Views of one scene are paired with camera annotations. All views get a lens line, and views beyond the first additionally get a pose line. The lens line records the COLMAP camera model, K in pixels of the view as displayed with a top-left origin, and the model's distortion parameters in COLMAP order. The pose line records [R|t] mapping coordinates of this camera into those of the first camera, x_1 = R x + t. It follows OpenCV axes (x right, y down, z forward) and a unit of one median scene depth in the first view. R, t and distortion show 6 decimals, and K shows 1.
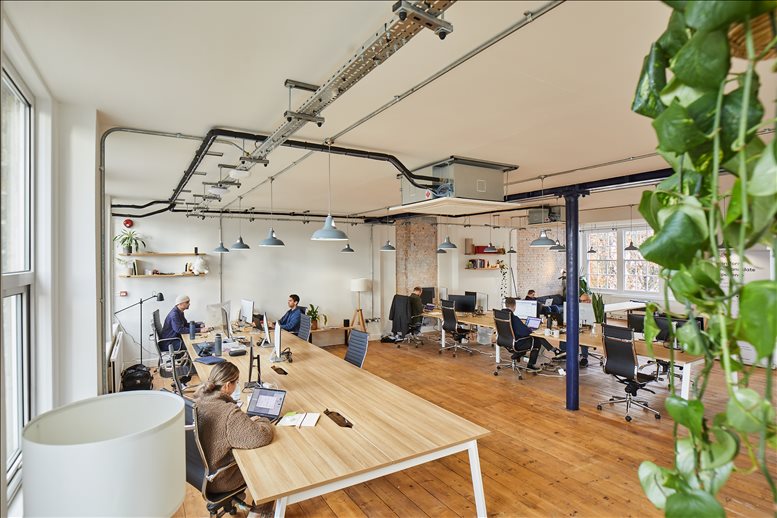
lens RADIAL K [[404.6, 0, 388.5], [0, 404.6, 259.0], [0, 0, 1]] dist [-0.021684, 0.000209]
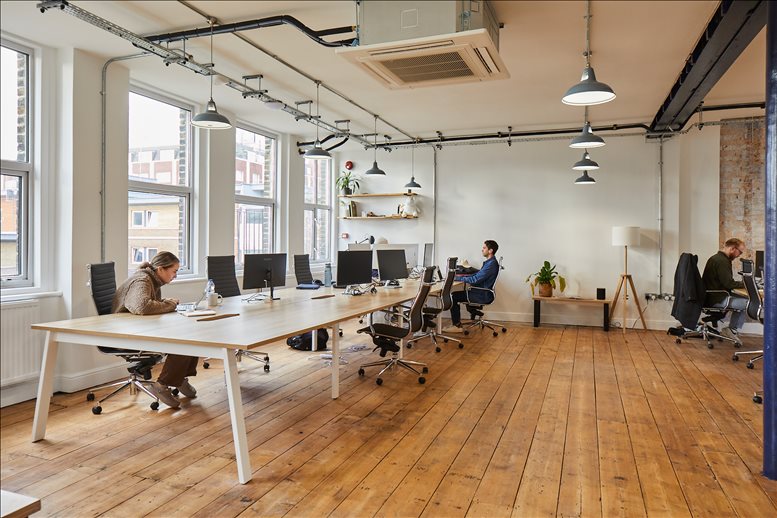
lens RADIAL K [[547.0, 0, 385.6], [0, 547.0, 241.5], [0, 0, 1]] dist [0.001689, 0.006981]
pose [[0.619583, 0.011713, -0.784844, 0.439016], [-0.009492, 0.999927, 0.007430, 0.082658], [0.784874, 0.002846, 0.619649, 0.209714]]
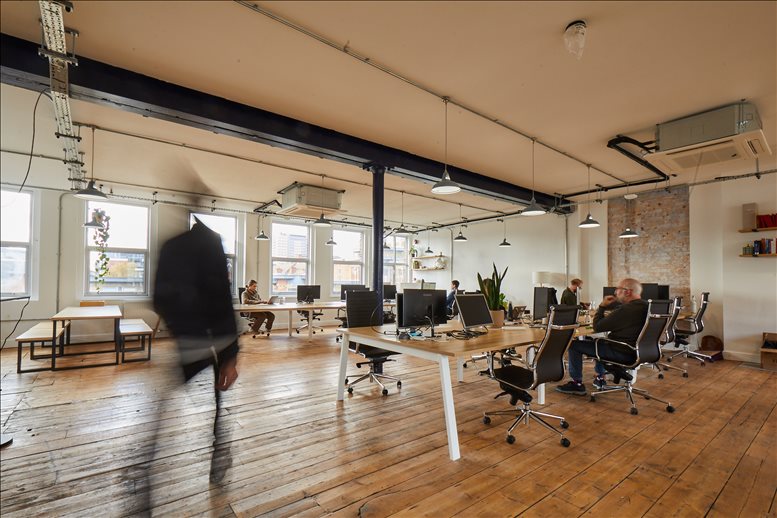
lens RADIAL K [[361.9, 0, 385.4], [0, 361.9, 267.3], [0, 0, 1]] dist [0.000182, -0.000758]
pose [[0.111750, -0.037247, -0.993038, 0.934319], [-0.006232, 0.999251, -0.038181, 0.089177], [0.993717, 0.010455, 0.111435, 0.617380]]
